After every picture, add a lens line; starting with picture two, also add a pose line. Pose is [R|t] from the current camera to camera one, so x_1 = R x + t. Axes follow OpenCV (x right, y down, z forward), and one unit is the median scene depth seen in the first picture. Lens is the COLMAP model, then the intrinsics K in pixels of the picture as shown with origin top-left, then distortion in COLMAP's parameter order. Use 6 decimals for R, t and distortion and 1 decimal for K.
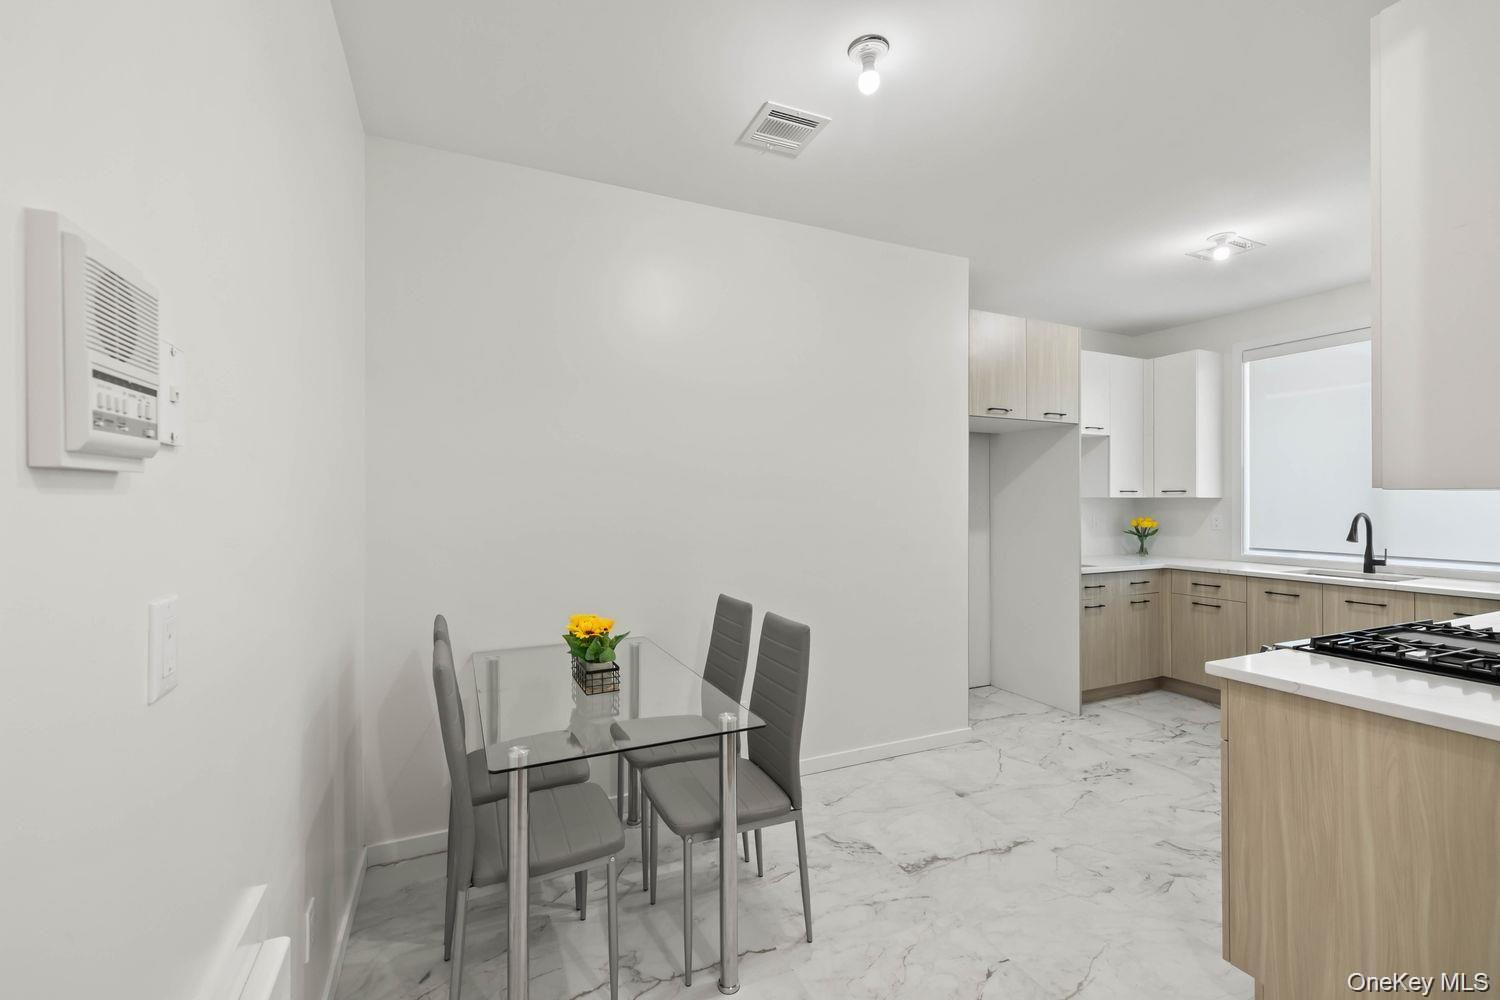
lens RADIAL K [[640.0, 0, 751.2], [0, 640.0, 500.7], [0, 0, 1]] dist [0.001117, -0.001010]
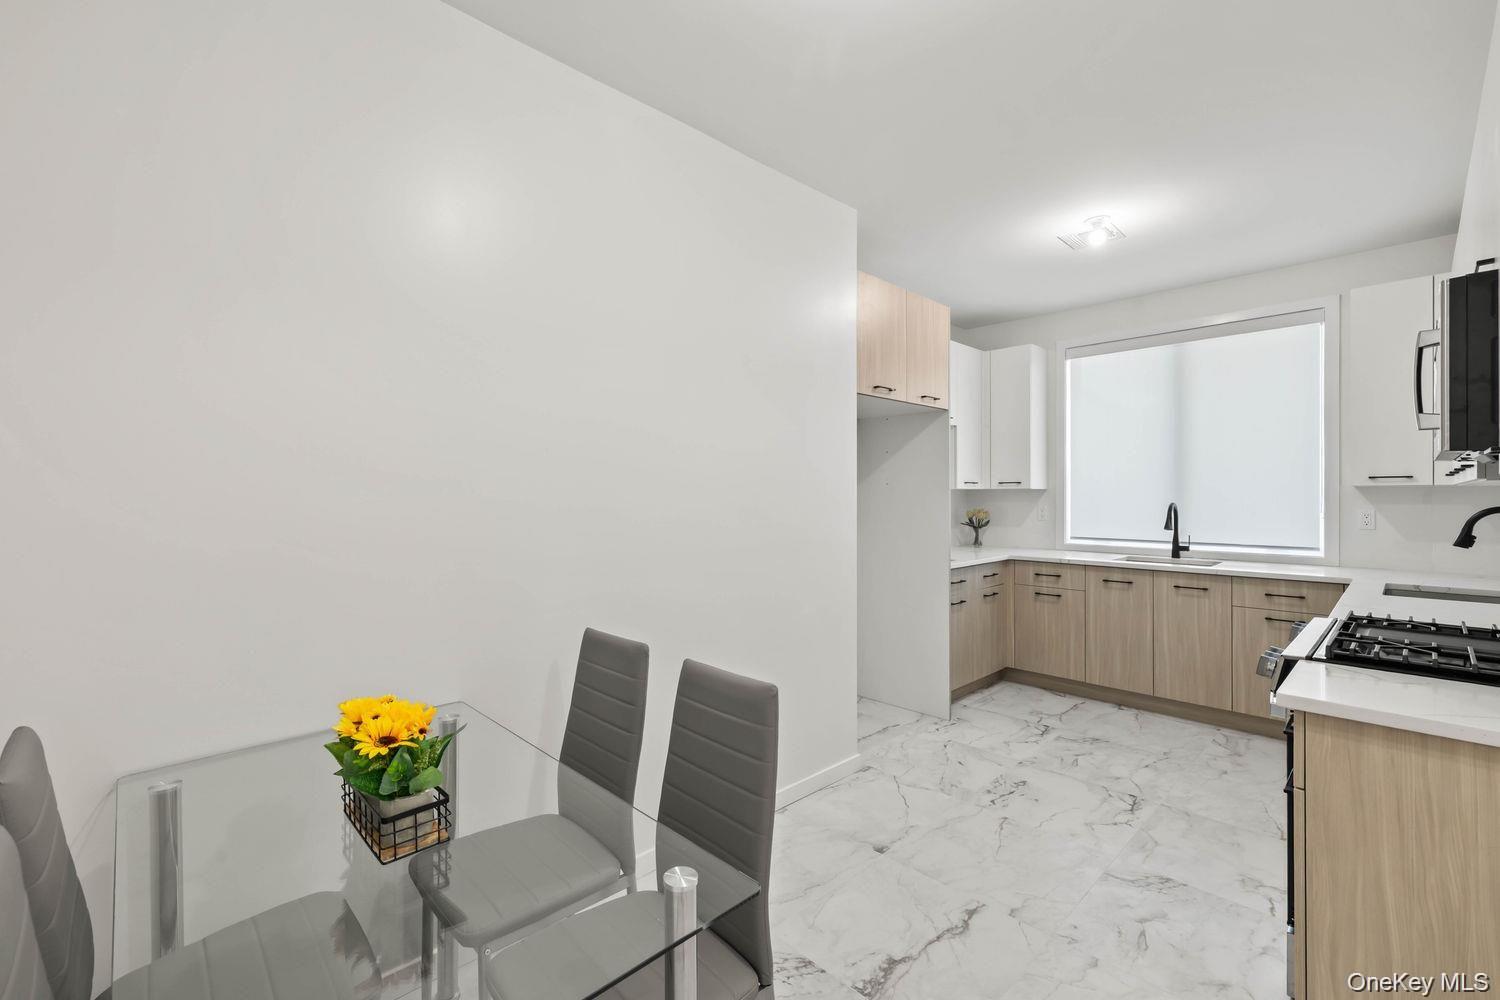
lens RADIAL K [[640.0, 0, 747.9], [0, 640.0, 494.6], [0, 0, 1]] dist [0.001117, -0.001010]
pose [[0.944332, -0.002022, 0.328989, -0.090961], [0.001720, 0.999998, 0.001208, 0.003107], [-0.328990, -0.000575, 0.944333, 0.254658]]
